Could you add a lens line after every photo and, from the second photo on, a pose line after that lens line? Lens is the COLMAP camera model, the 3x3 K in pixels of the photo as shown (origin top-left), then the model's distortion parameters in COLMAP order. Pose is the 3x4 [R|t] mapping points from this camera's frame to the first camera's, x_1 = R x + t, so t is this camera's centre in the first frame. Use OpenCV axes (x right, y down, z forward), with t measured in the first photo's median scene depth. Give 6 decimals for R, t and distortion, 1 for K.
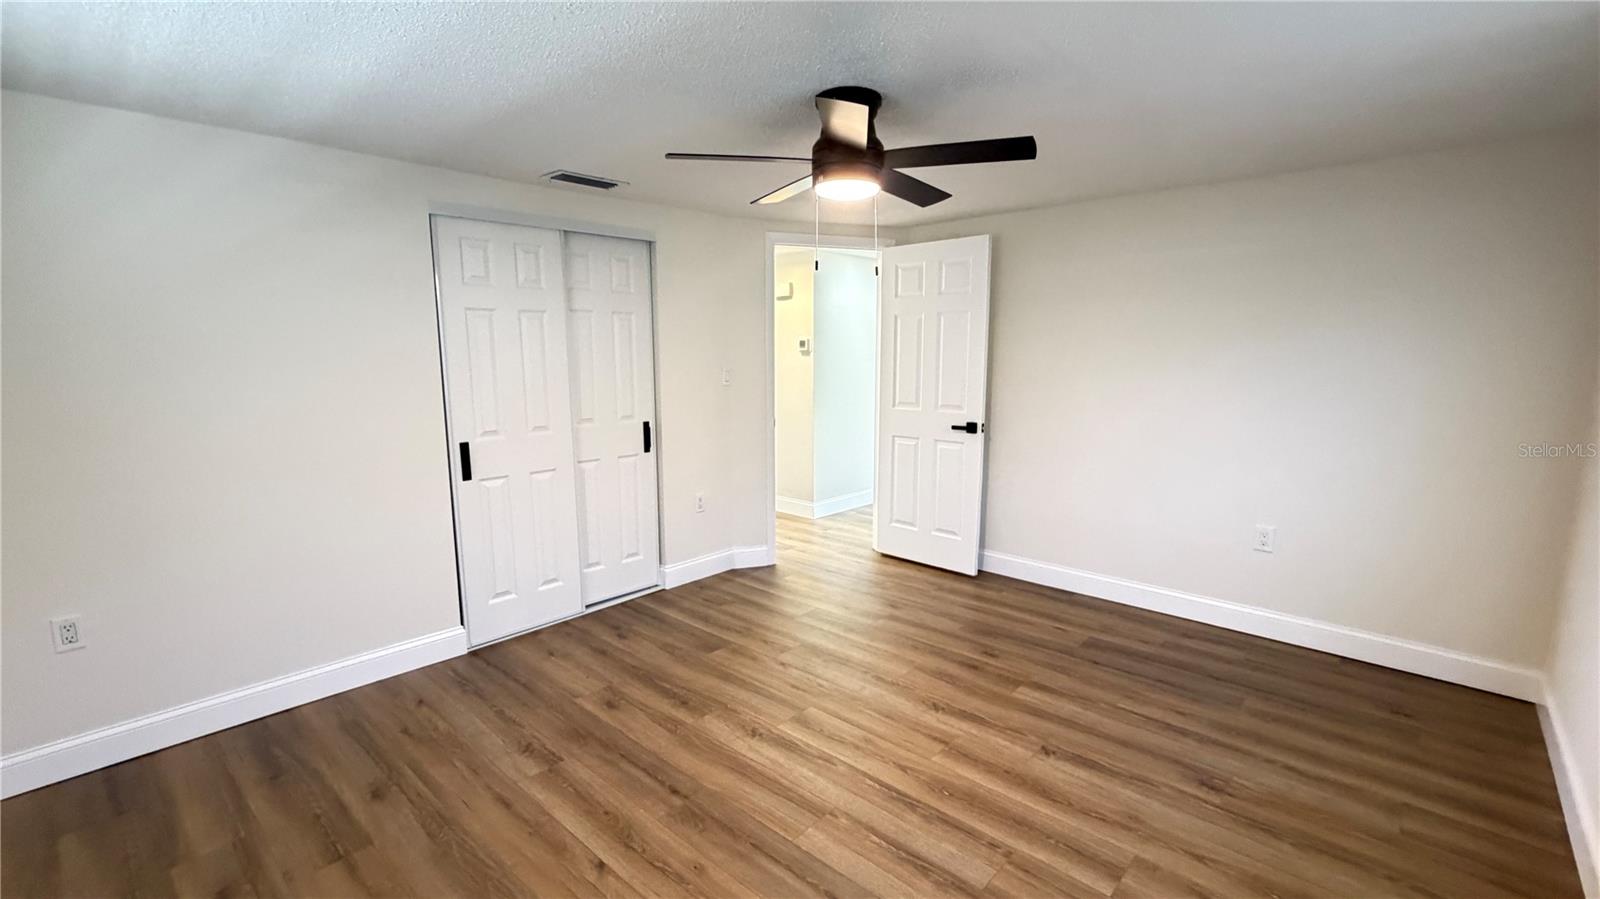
lens RADIAL K [[691.1, 0, 797.4], [0, 691.1, 450.4], [0, 0, 1]] dist [0.002050, 0.000005]
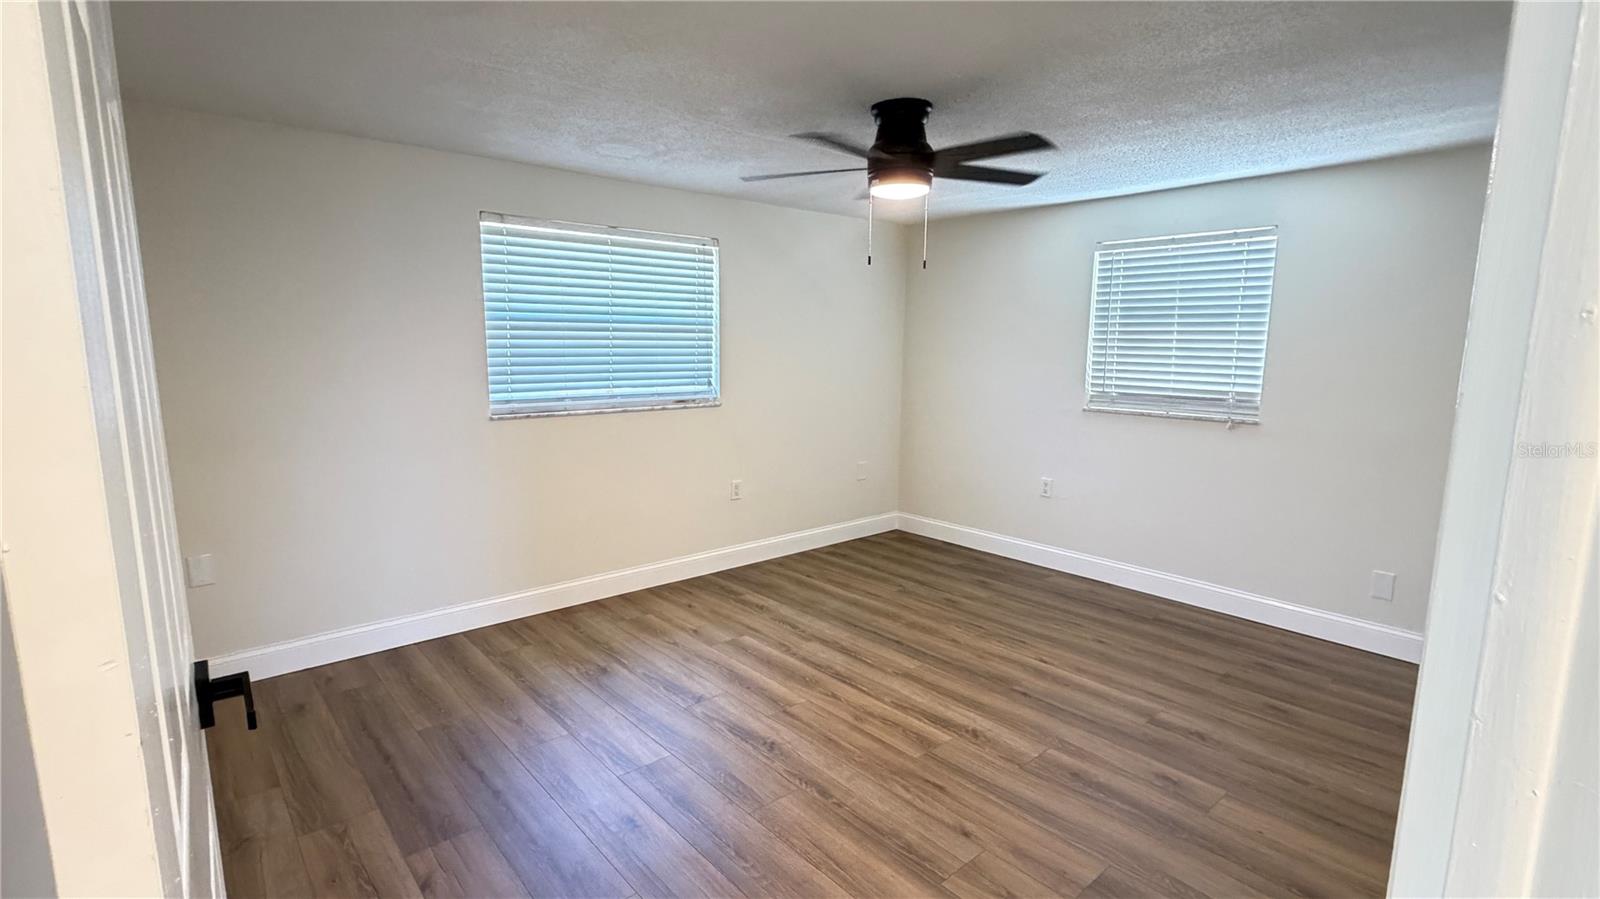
lens RADIAL K [[735.8, 0, 800.0], [0, 735.8, 449.5], [0, 0, 1]] dist [0.002724, 0.000273]
pose [[-0.994286, -0.024960, 0.103788, 0.087063], [0.005795, 0.958224, 0.285960, -0.278532], [-0.106590, 0.284927, -0.952604, 1.966126]]
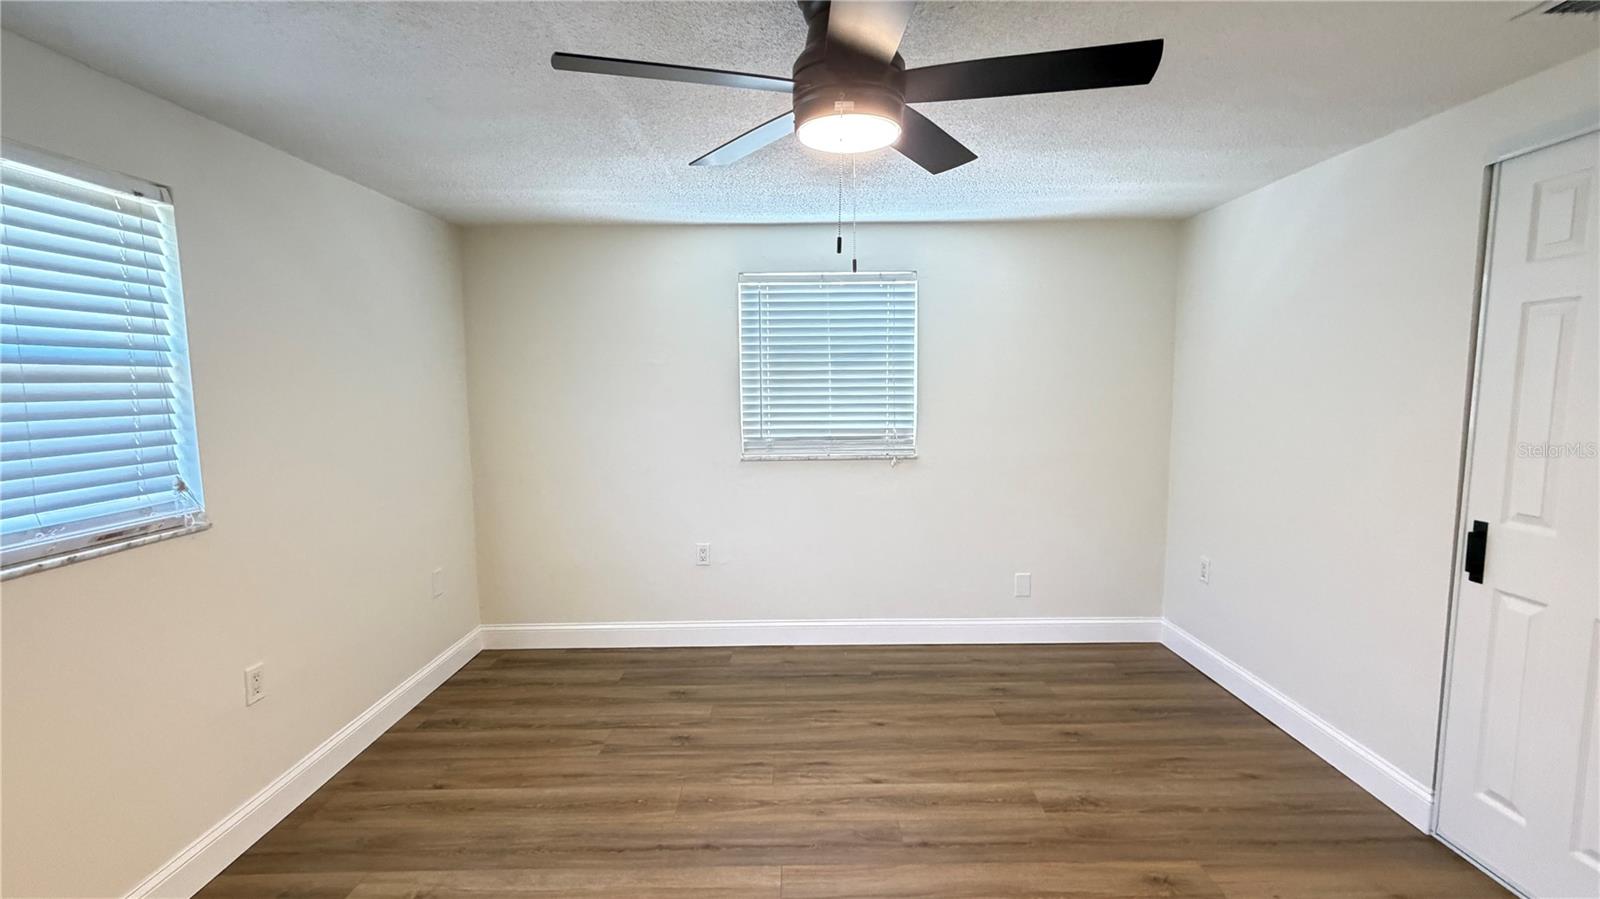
lens RADIAL K [[691.1, 0, 797.4], [0, 691.1, 450.4], [0, 0, 1]] dist [0.002050, 0.000005]
pose [[-0.736953, 0.077059, -0.671537, 0.492630], [-0.085039, 0.975017, 0.205207, -0.191666], [0.670573, 0.208335, -0.711989, 1.303401]]
